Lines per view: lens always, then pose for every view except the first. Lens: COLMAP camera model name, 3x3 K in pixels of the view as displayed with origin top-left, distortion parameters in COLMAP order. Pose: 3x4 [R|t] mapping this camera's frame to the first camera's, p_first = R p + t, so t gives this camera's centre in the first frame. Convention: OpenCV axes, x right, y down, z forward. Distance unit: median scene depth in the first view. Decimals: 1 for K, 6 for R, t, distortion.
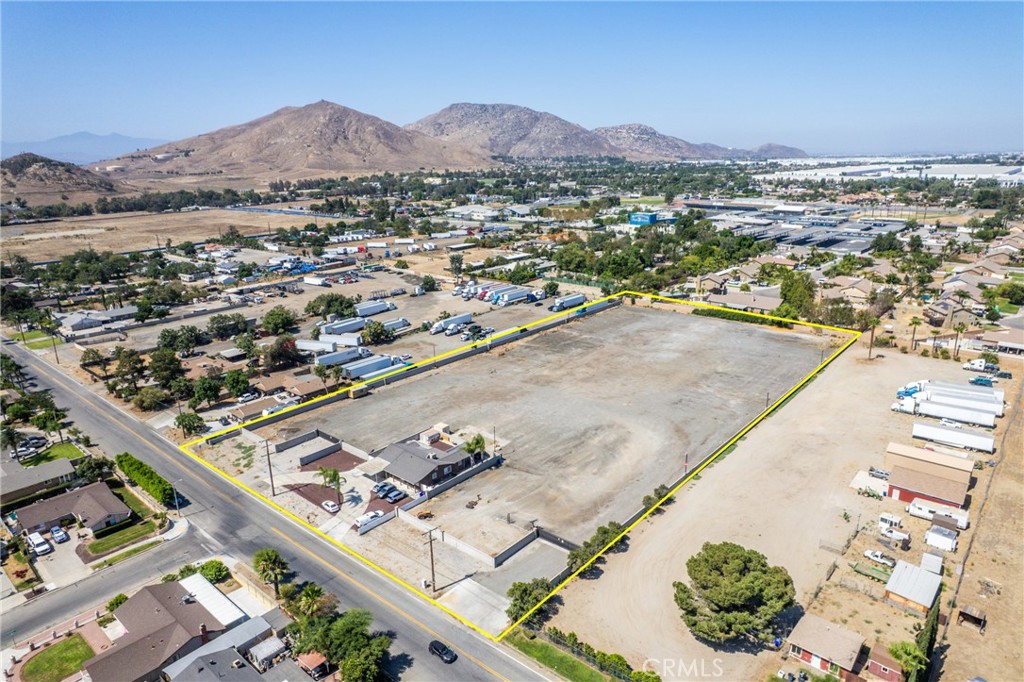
lens RADIAL K [[654.7, 0, 516.3], [0, 654.7, 349.5], [0, 0, 1]] dist [-0.080263, 0.073879]
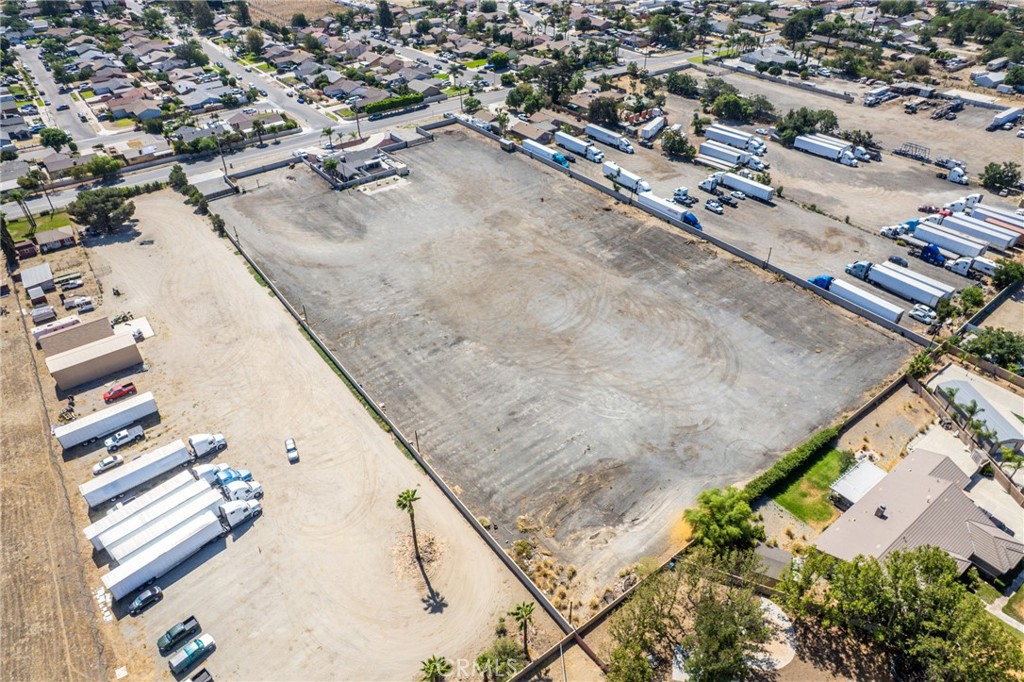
lens RADIAL K [[654.7, 0, 516.3], [0, 654.7, 349.5], [0, 0, 1]] dist [-0.080263, 0.073879]
pose [[-0.212242, 0.614534, -0.759803, 0.753230], [-0.268417, 0.710951, 0.650001, -0.379045], [0.939631, 0.341902, 0.014057, 0.965128]]
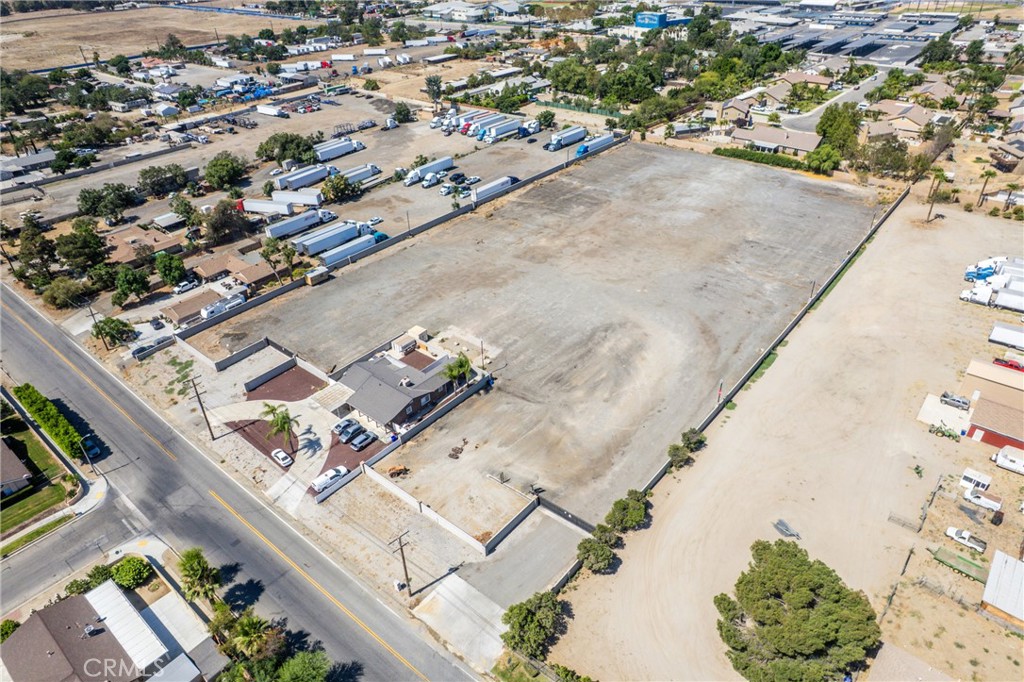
lens RADIAL K [[654.7, 0, 516.3], [0, 654.7, 349.5], [0, 0, 1]] dist [-0.080263, 0.073879]
pose [[0.999796, -0.016978, 0.010981, -0.000045], [0.013141, 0.958364, 0.285248, -0.067486], [-0.015367, -0.285046, 0.958391, 0.151347]]
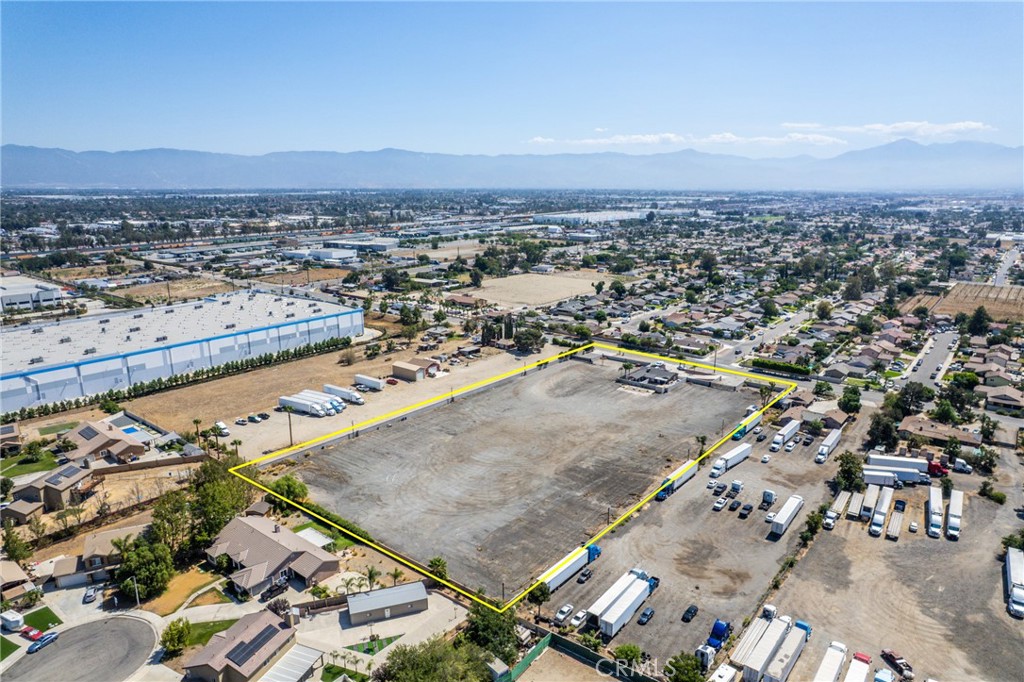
lens RADIAL K [[654.7, 0, 516.3], [0, 654.7, 349.5], [0, 0, 1]] dist [-0.080263, 0.073879]
pose [[-0.999232, 0.029362, -0.025948, 0.212052], [0.011566, 0.853705, 0.520628, -0.604674], [0.037439, 0.519928, -0.853389, 1.718145]]
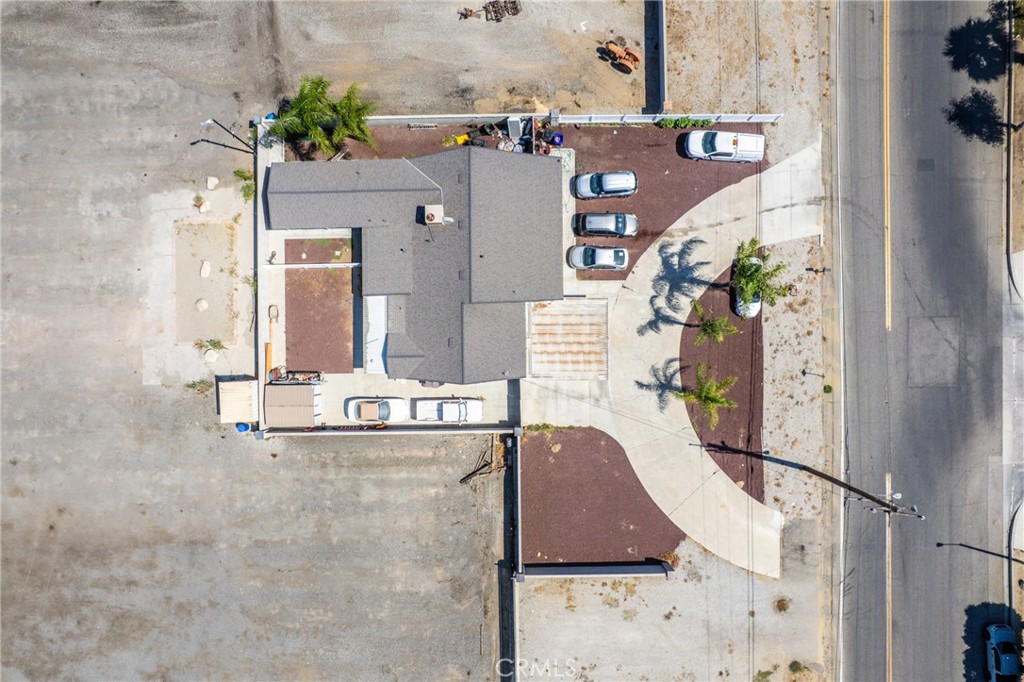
lens RADIAL K [[654.7, 0, 516.3], [0, 654.7, 349.5], [0, 0, 1]] dist [-0.080263, 0.073879]
pose [[-0.660649, -0.750323, 0.023636, -0.137071], [0.243218, -0.184150, 0.952331, -0.092510], [-0.710203, 0.634905, 0.304150, 0.590356]]
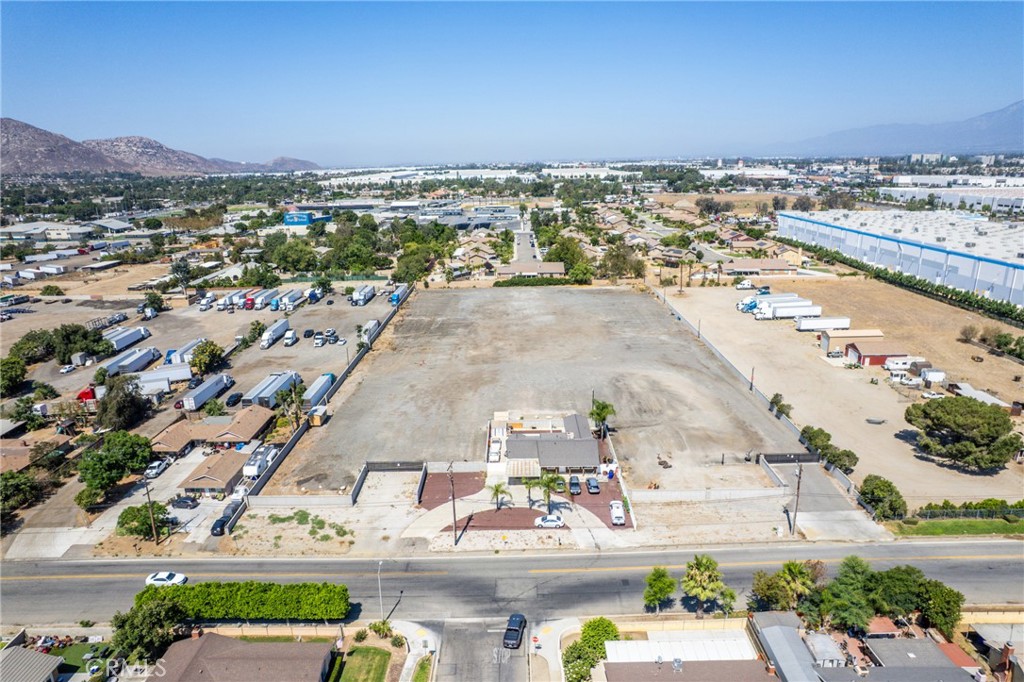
lens RADIAL K [[654.7, 0, 516.3], [0, 654.7, 349.5], [0, 0, 1]] dist [-0.080263, 0.073879]
pose [[0.758630, -0.181556, 0.625714, -0.445428], [0.195502, 0.979567, 0.047199, -0.000290], [-0.621498, 0.086522, 0.778623, 0.241661]]
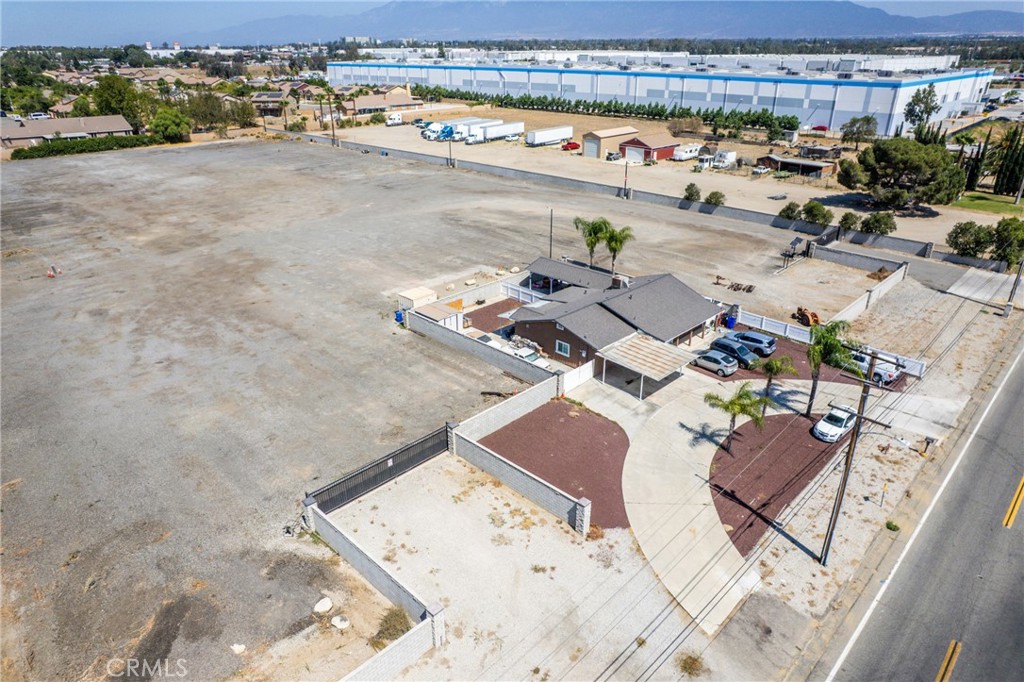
lens RADIAL K [[654.7, 0, 516.3], [0, 654.7, 349.5], [0, 0, 1]] dist [-0.080263, 0.073879]
pose [[0.061893, -0.412842, 0.908697, -0.356681], [0.293595, 0.877693, 0.378758, 0.010007], [-0.953924, 0.243347, 0.175532, 0.644874]]
